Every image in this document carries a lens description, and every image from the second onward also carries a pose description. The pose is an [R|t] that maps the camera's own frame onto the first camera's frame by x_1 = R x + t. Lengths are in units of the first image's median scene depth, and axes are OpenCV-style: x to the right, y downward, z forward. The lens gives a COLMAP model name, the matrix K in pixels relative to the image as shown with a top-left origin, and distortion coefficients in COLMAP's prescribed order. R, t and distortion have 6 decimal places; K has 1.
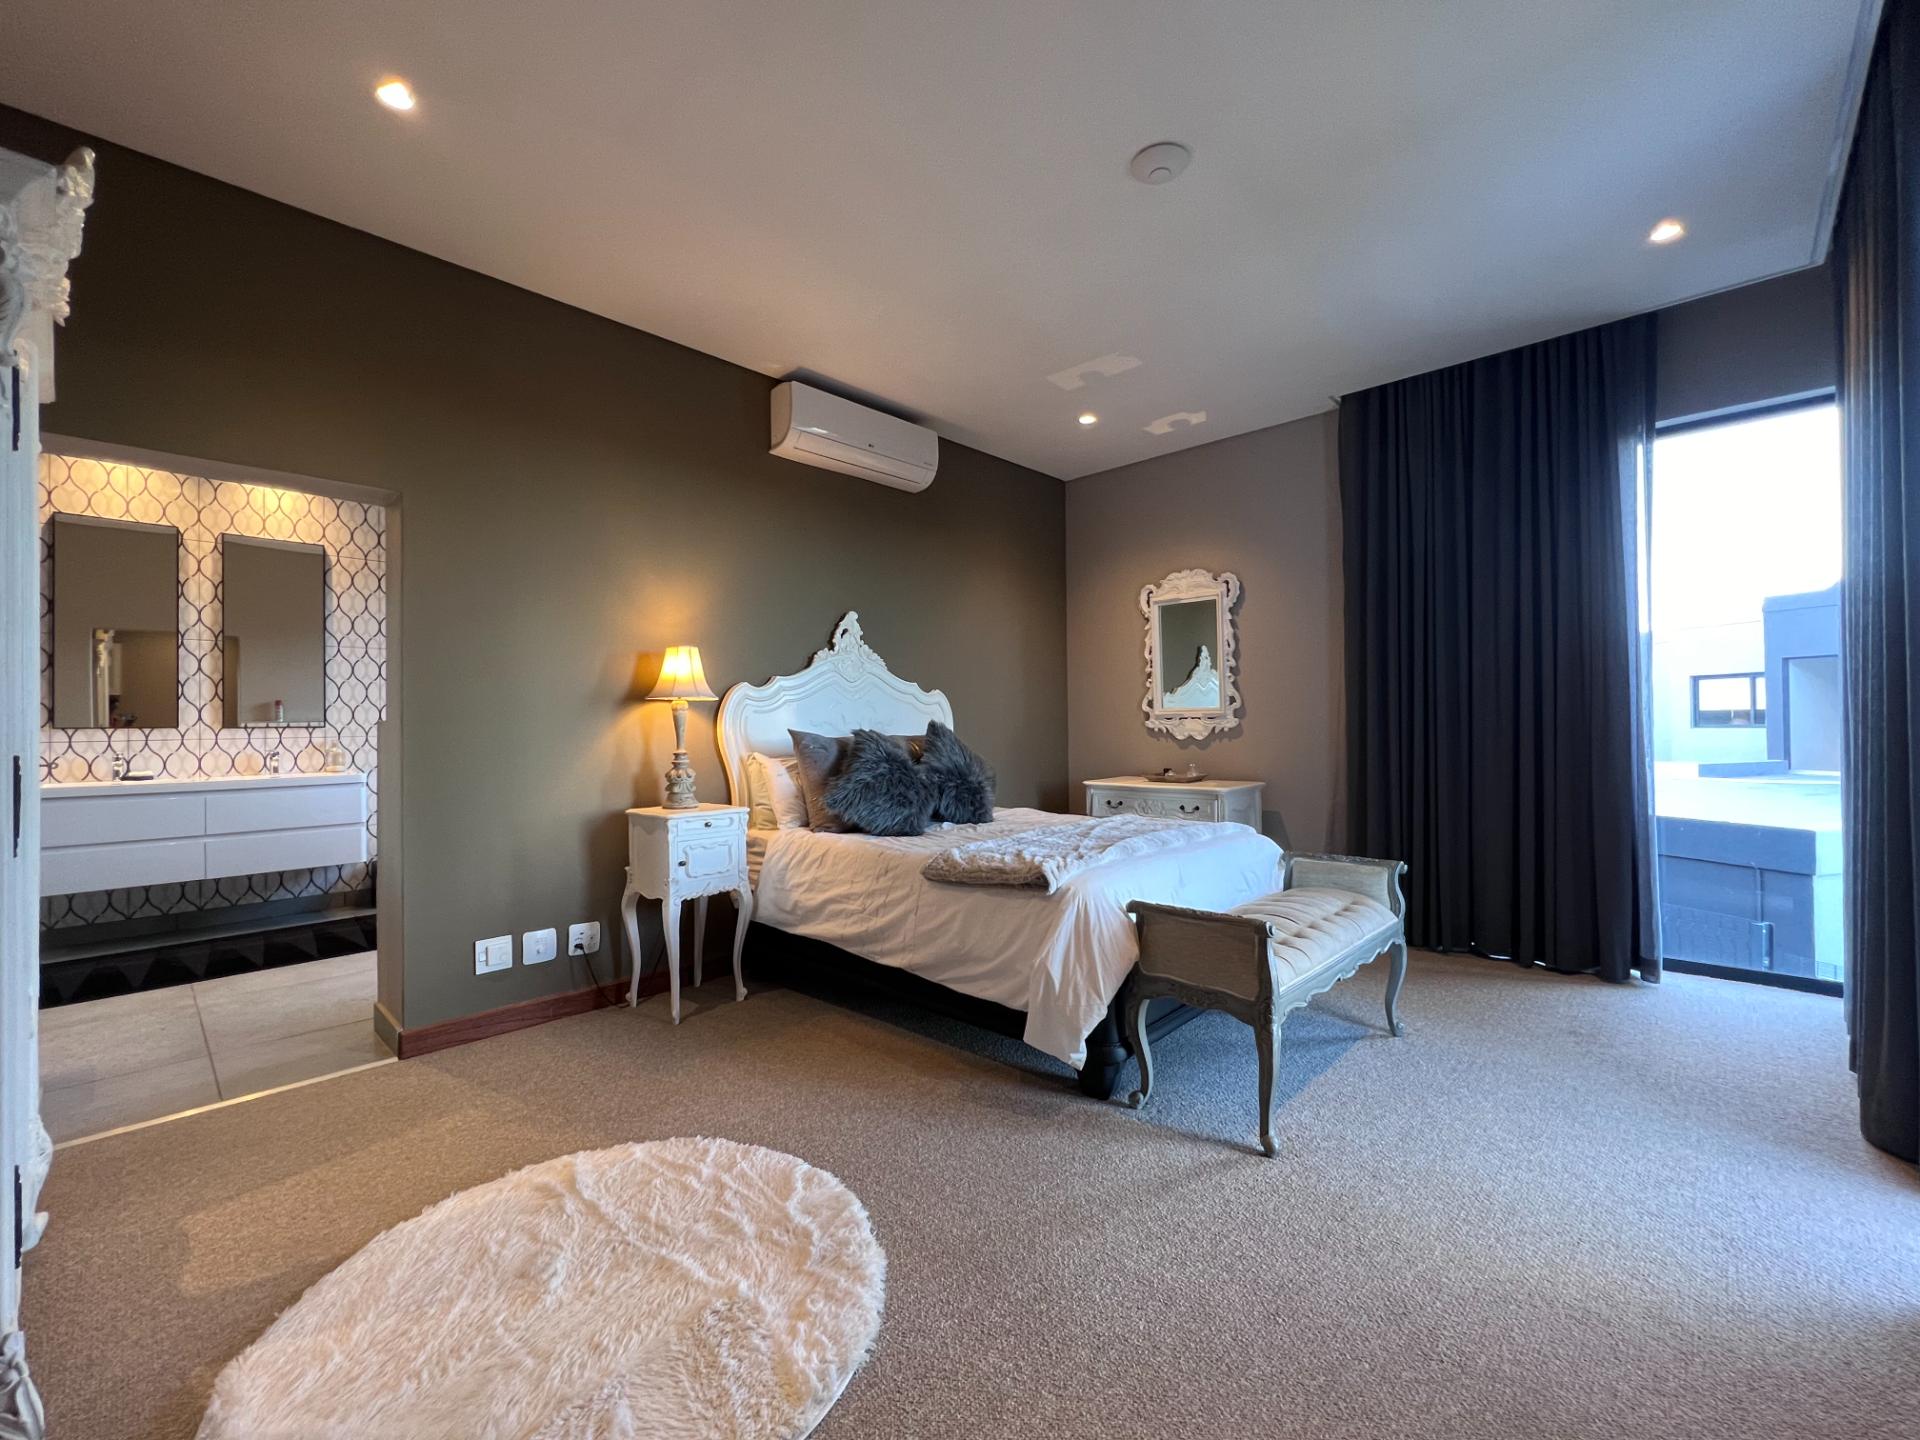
lens RADIAL K [[804.3, 0, 952.6], [0, 804.3, 722.1], [0, 0, 1]] dist [-0.003330, -0.000118]
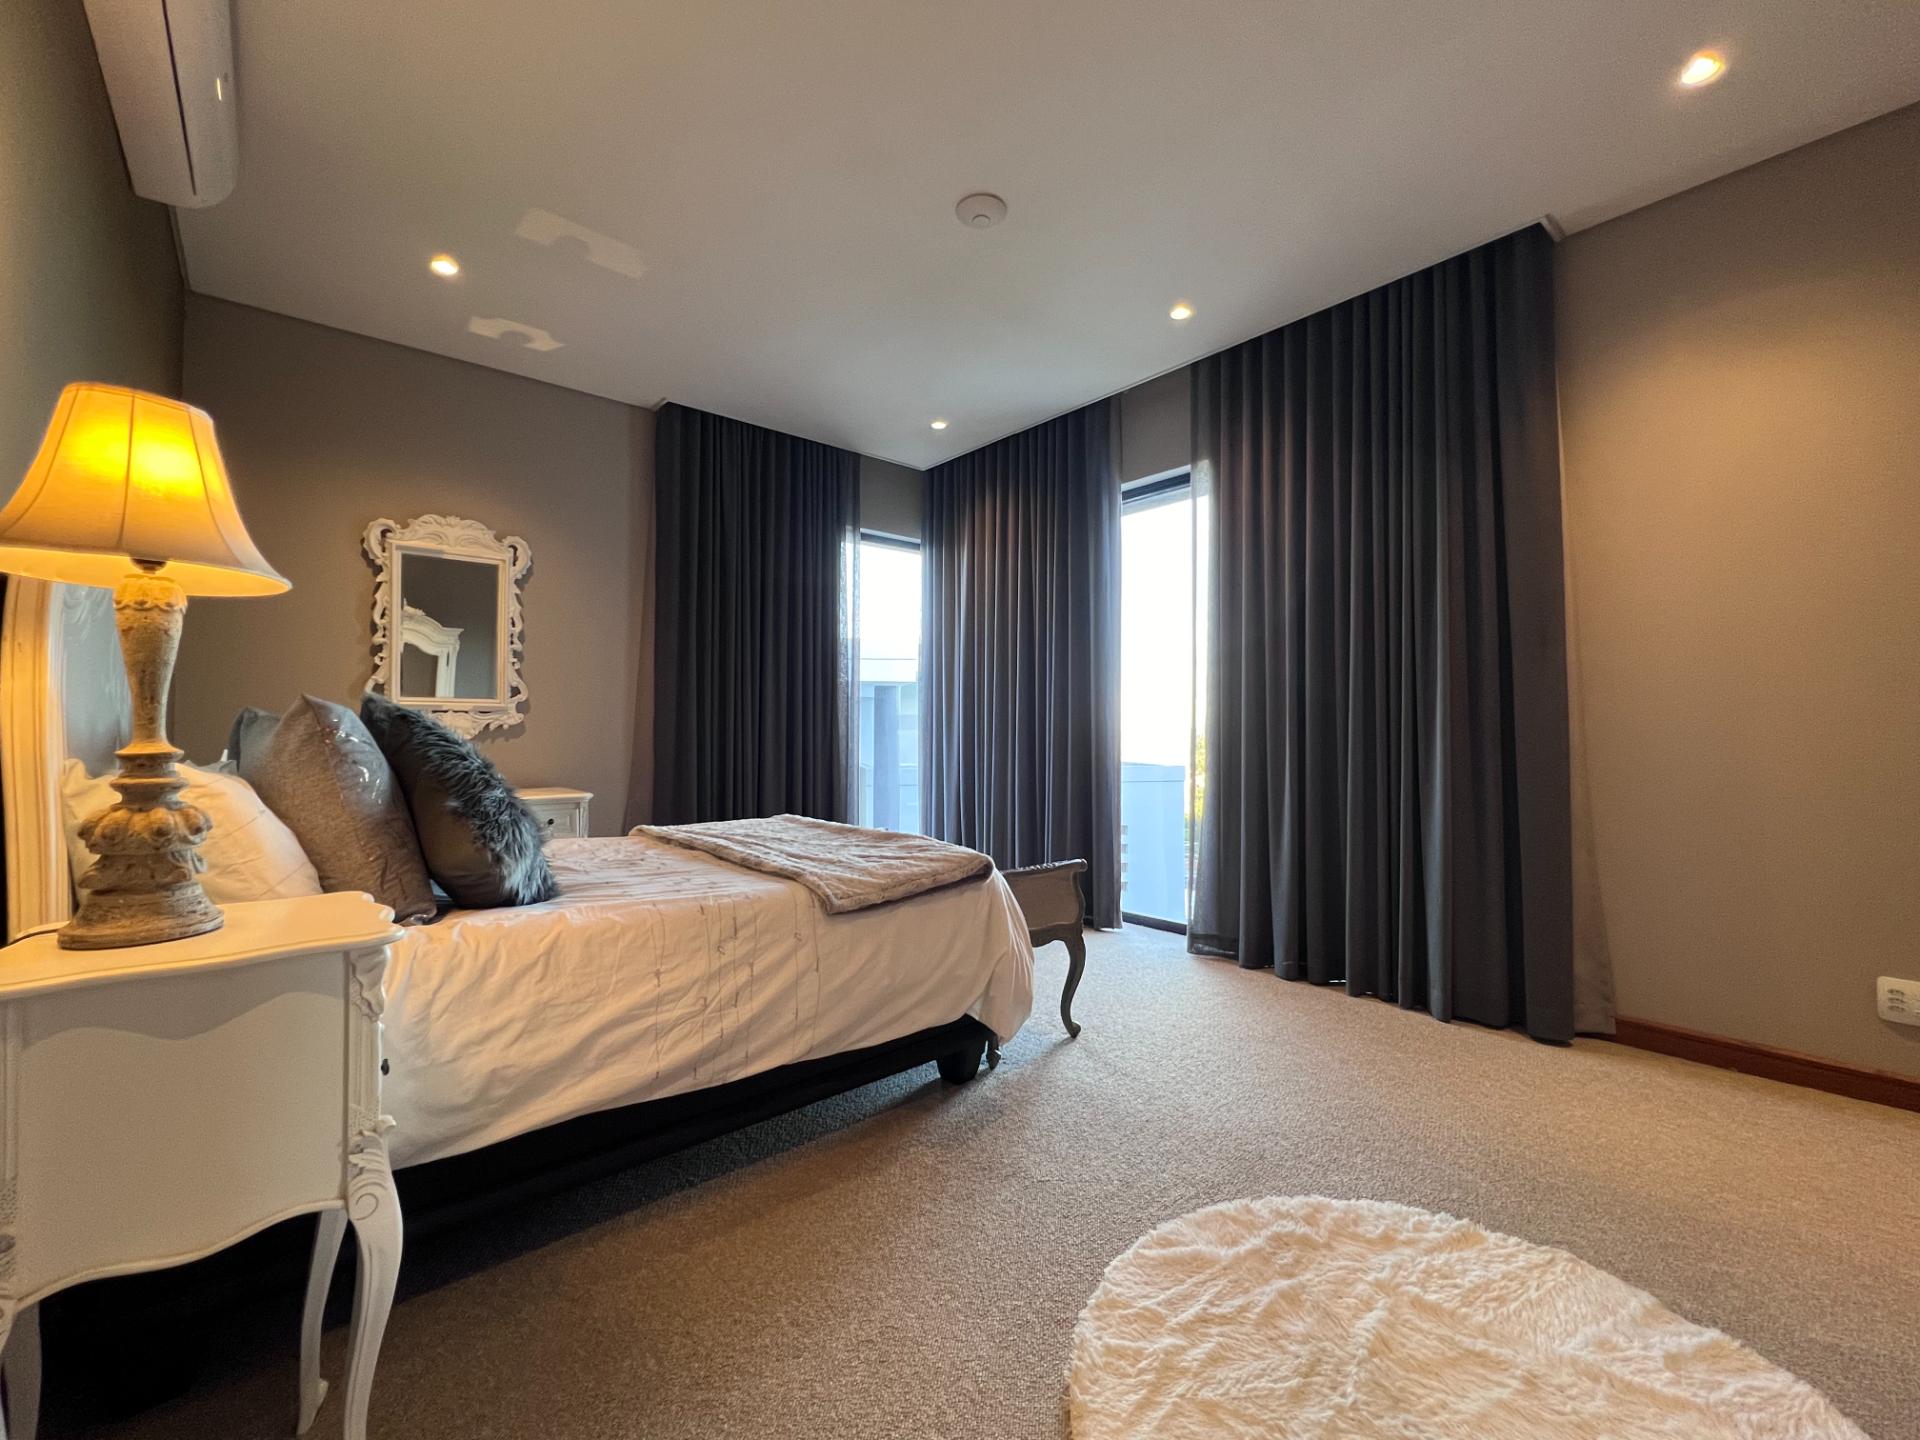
lens RADIAL K [[804.3, 0, 952.6], [0, 804.3, 722.1], [0, 0, 1]] dist [-0.003330, -0.000118]
pose [[0.100671, 0.025258, 0.994599, -0.678314], [-0.004733, 0.999679, -0.024908, 0.035904], [-0.994908, -0.002199, 0.100759, 0.746484]]
